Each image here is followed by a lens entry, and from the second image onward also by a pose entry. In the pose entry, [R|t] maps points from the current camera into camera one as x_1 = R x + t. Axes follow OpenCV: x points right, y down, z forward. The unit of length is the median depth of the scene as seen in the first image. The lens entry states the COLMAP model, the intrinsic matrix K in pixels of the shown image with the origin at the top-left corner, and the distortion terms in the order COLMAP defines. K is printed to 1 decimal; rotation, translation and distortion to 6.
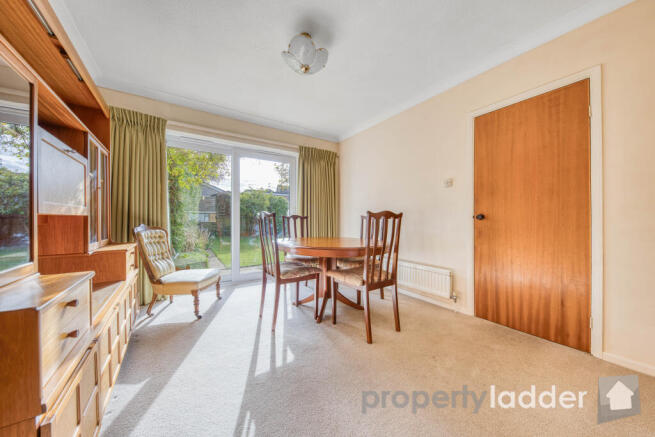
lens RADIAL K [[222.4, 0, 327.5], [0, 222.4, 218.5], [0, 0, 1]] dist [-0.000083, -0.000037]
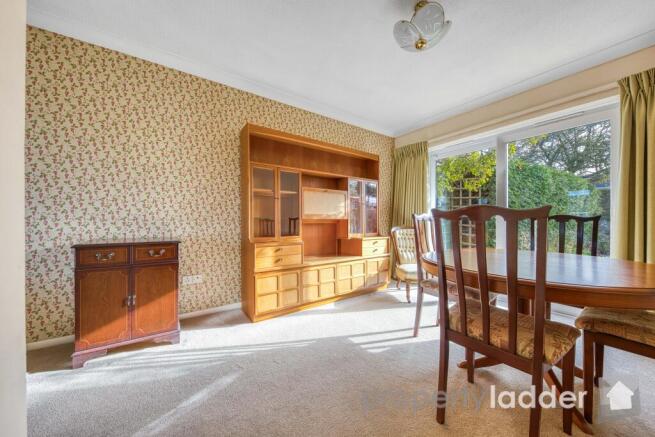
lens RADIAL K [[228.9, 0, 330.9], [0, 228.9, 220.9], [0, 0, 1]] dist [0.000734, -0.000072]
pose [[0.008789, 0.003166, -0.999956, 0.673369], [-0.006770, 0.999972, 0.003107, 0.000775], [0.999938, 0.006742, 0.008811, 0.568935]]
